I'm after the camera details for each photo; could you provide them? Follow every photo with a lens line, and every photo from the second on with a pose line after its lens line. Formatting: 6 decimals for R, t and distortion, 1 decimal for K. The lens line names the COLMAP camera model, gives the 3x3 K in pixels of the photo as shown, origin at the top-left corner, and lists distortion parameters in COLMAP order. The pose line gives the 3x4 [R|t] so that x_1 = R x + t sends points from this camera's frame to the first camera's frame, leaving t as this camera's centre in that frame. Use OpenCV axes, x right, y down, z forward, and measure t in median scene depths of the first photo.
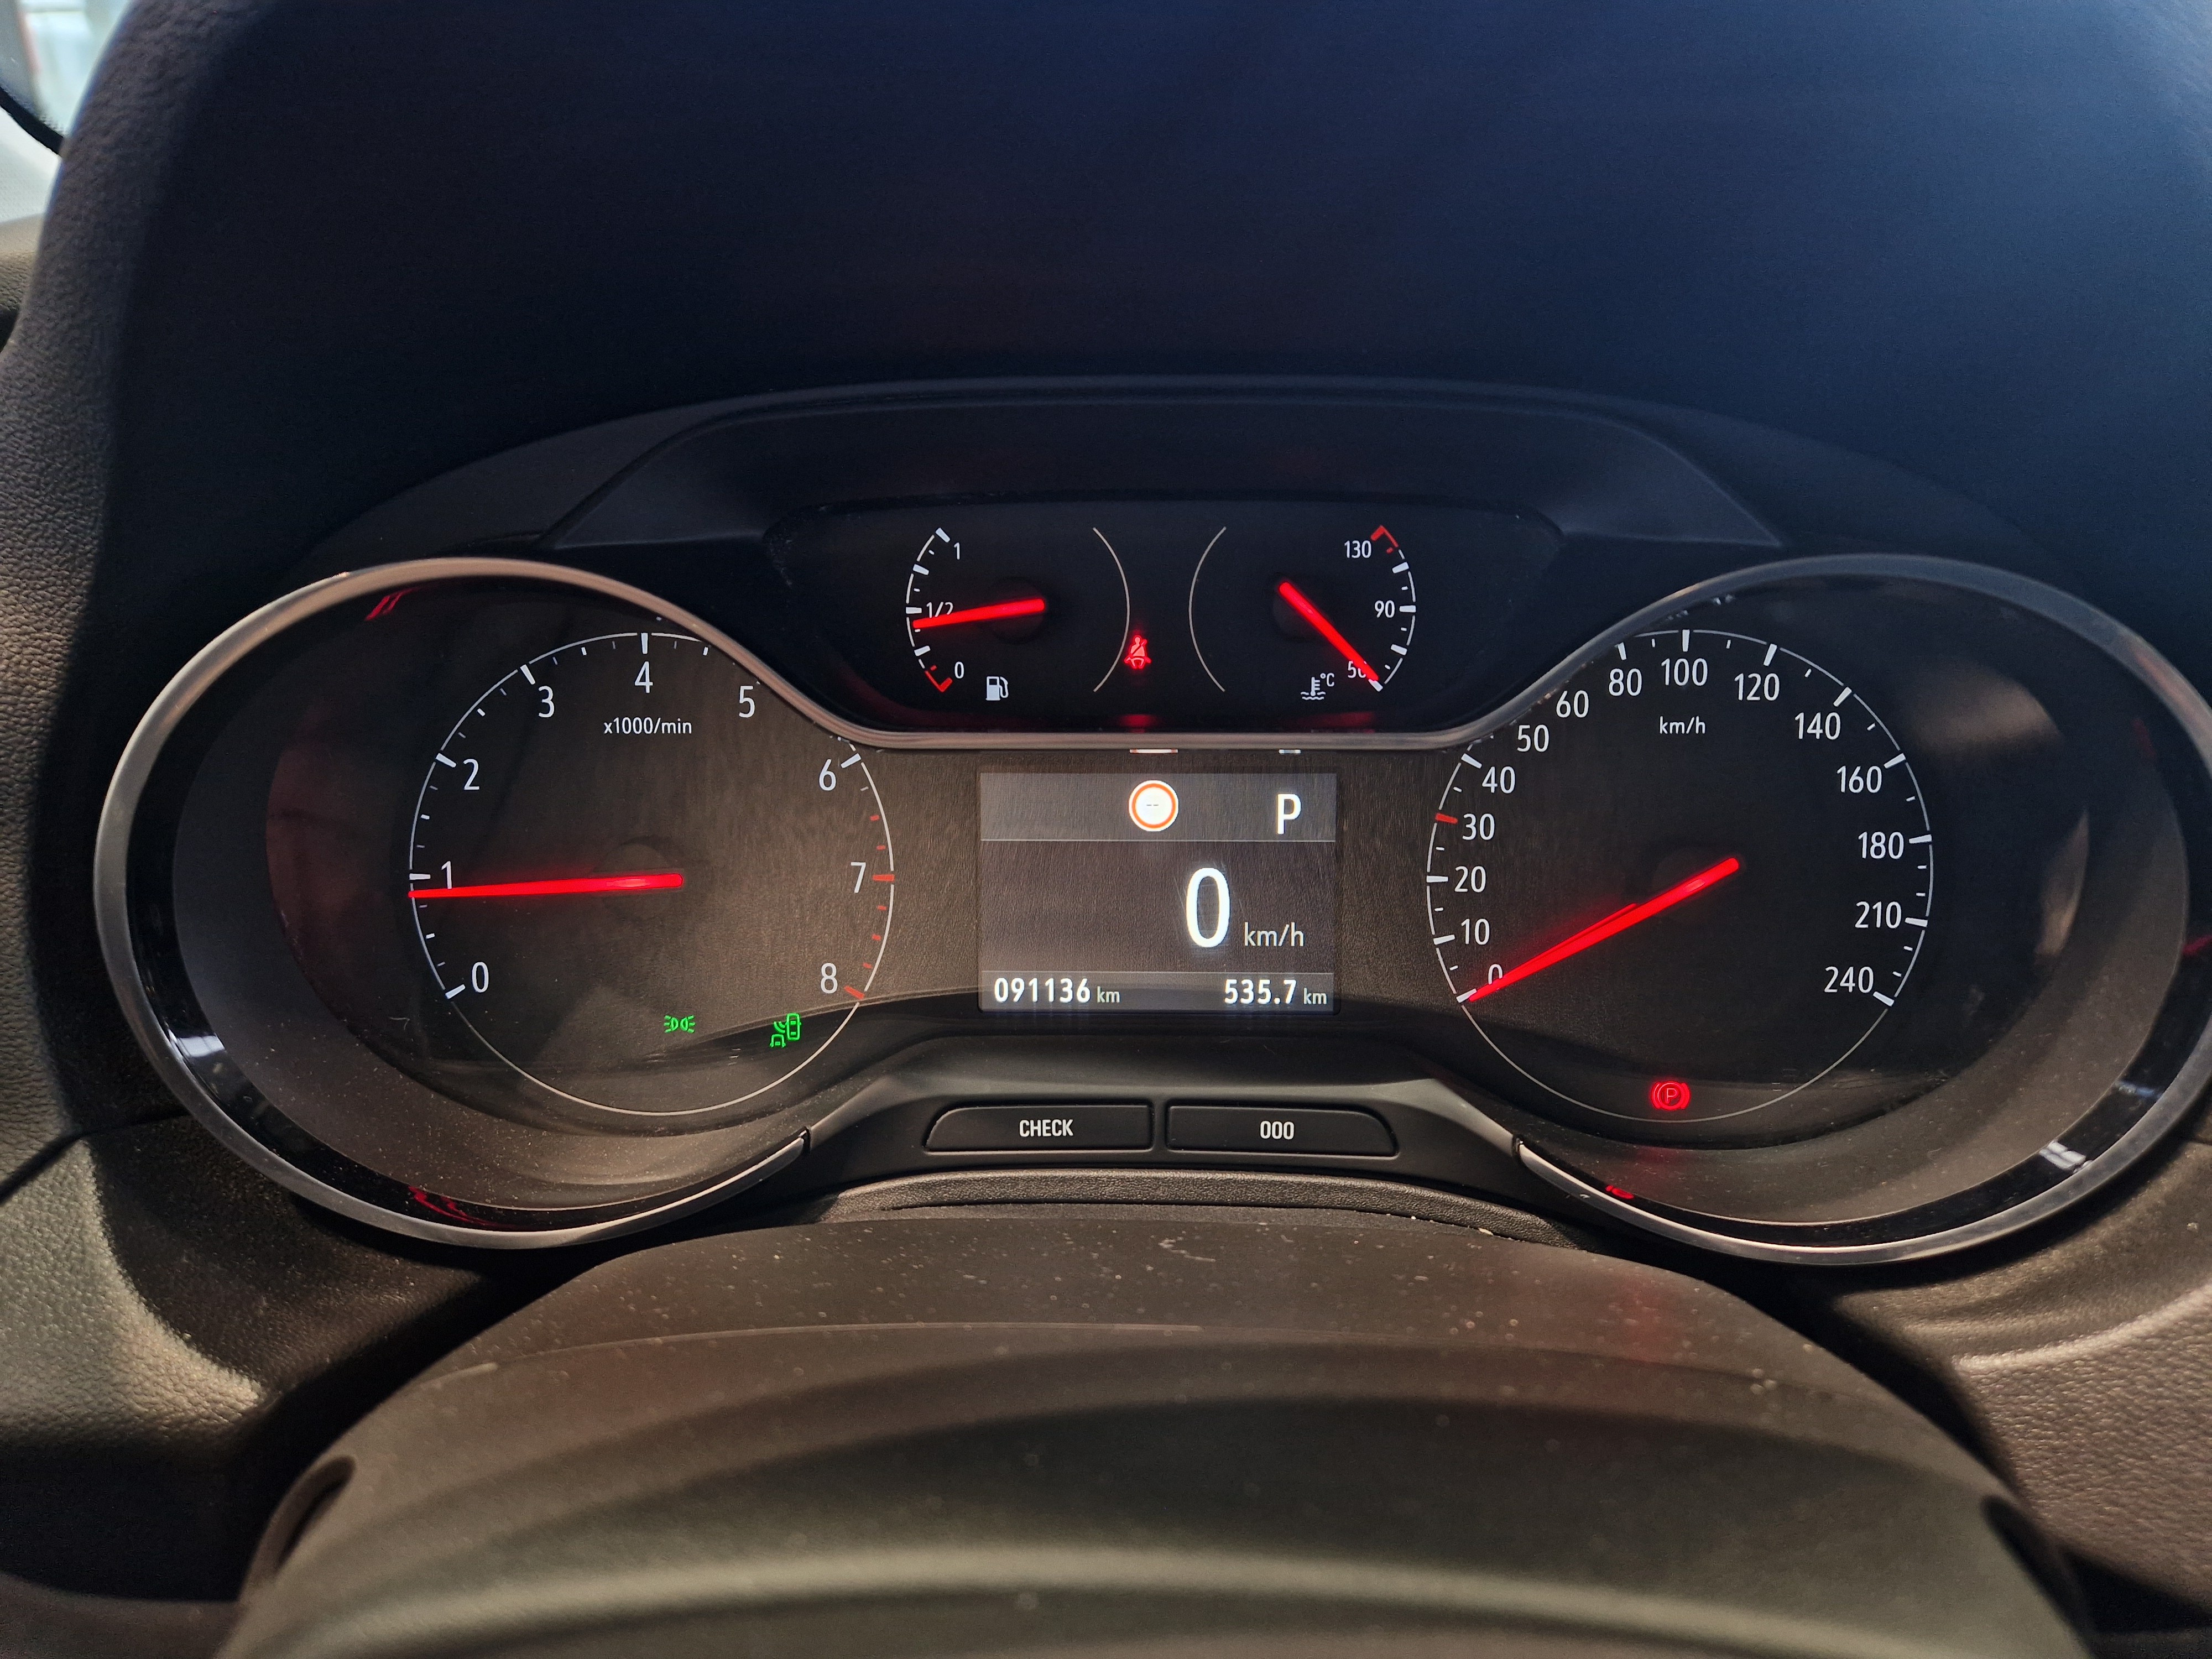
lens RADIAL K [[1492.3, 0, 1118.3], [0, 1492.3, 841.2], [0, 0, 1]] dist [0.079375, -0.052362]
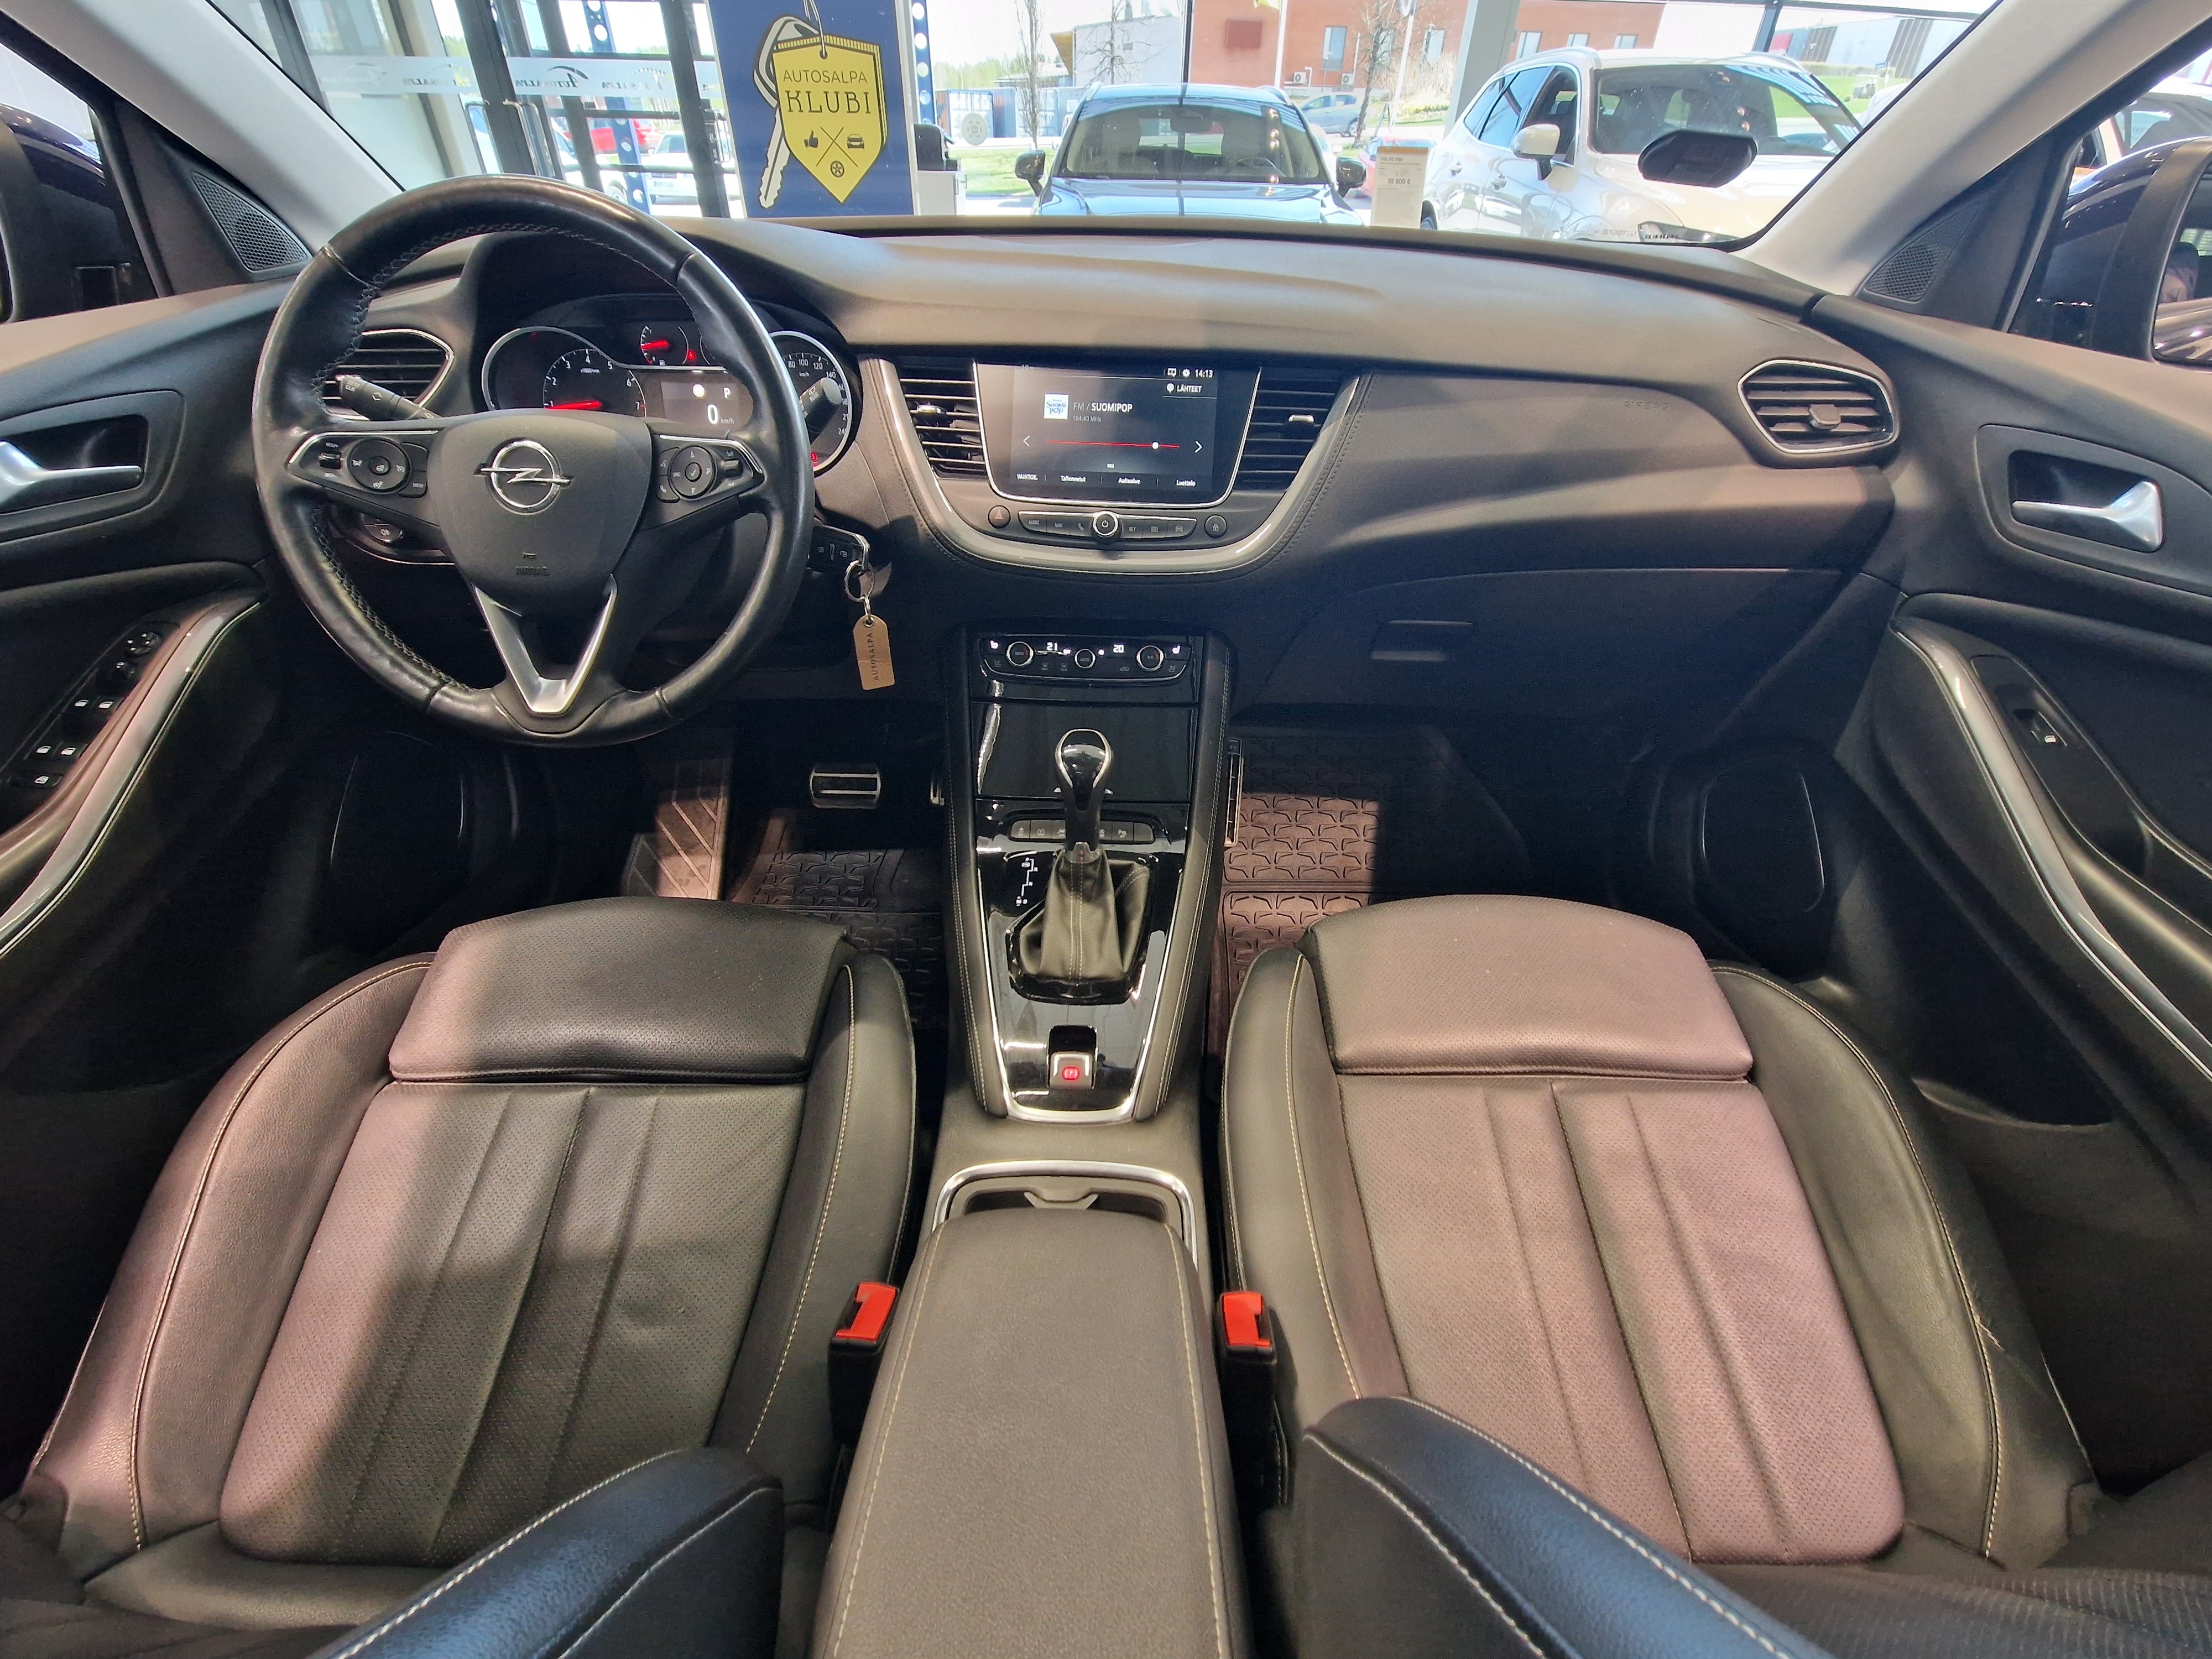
lens RADIAL K [[949.0, 0, 1106.4], [0, 949.0, 823.6], [0, 0, 1]] dist [0.007645, -0.001659]
pose [[0.999566, 0.002960, 0.029320, 1.256677], [-0.008767, 0.979765, 0.199958, 0.721746], [-0.028135, -0.200128, 0.979366, -2.326071]]
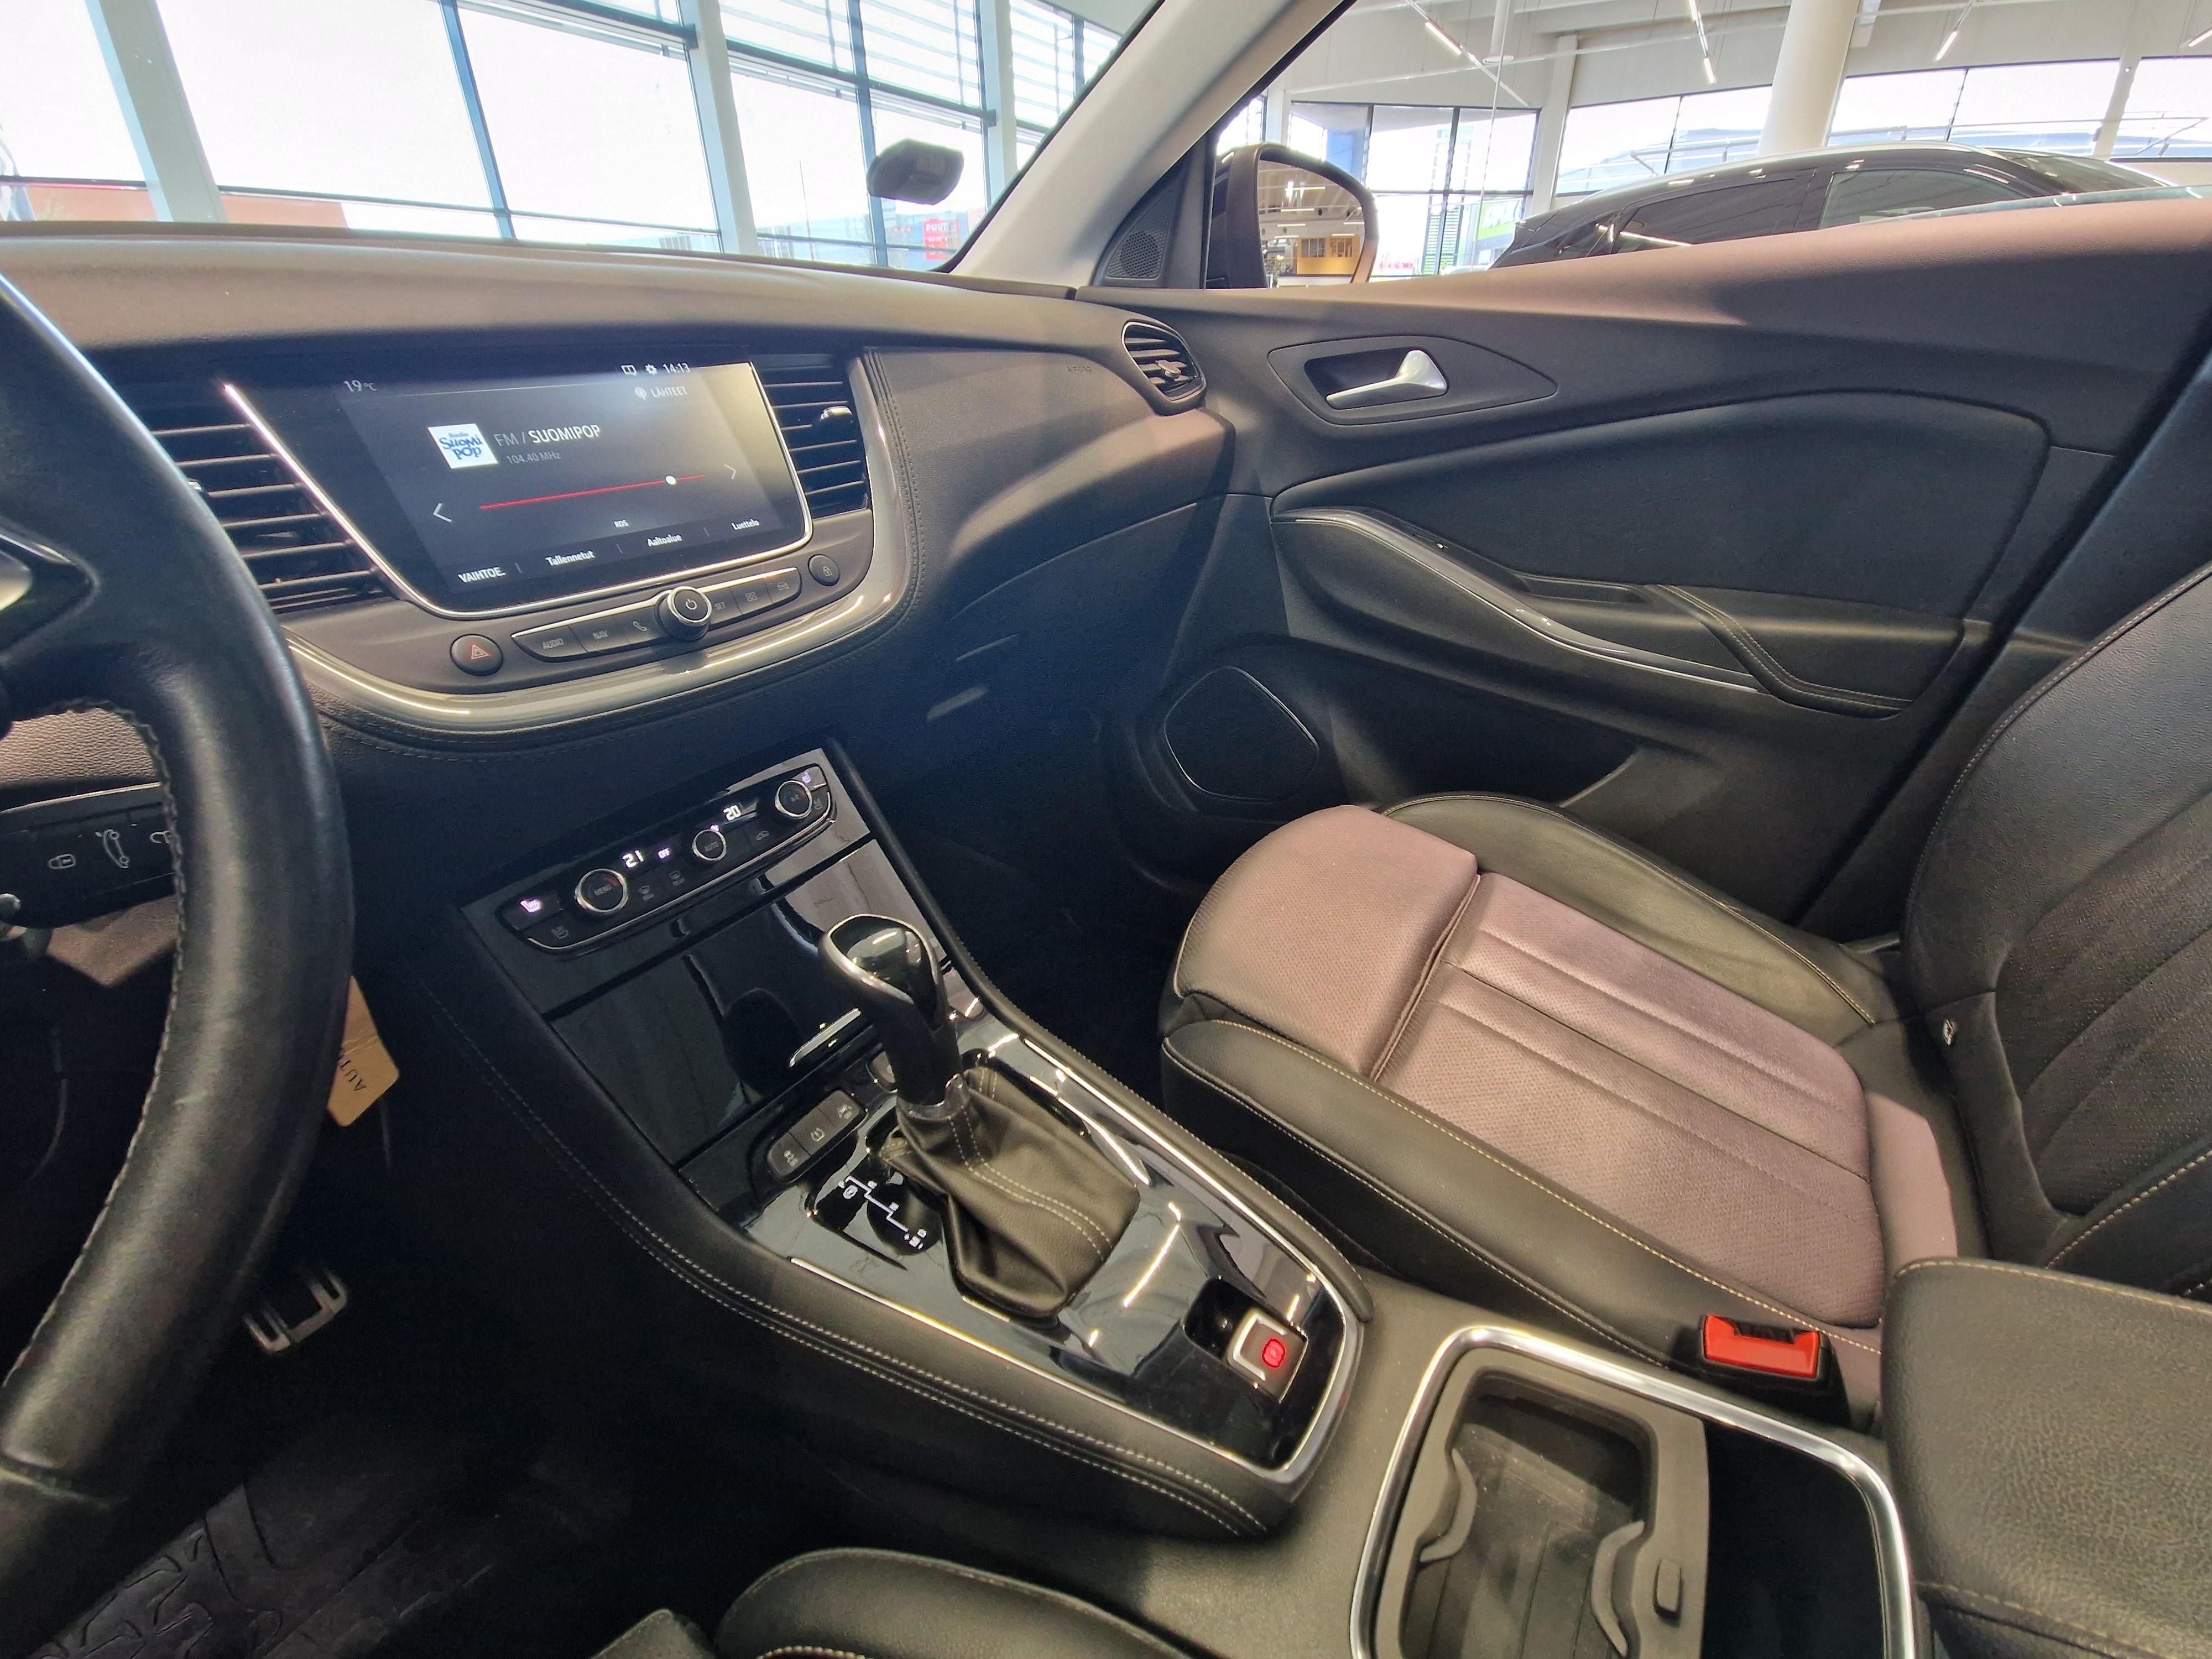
lens RADIAL K [[949.0, 0, 1108.8], [0, 949.0, 823.1], [0, 0, 1]] dist [0.007645, -0.001659]
pose [[0.505568, -0.406871, 0.760827, 0.320189], [0.381710, 0.896308, 0.225677, 0.660261], [-0.773756, 0.176320, 0.608451, -0.927120]]
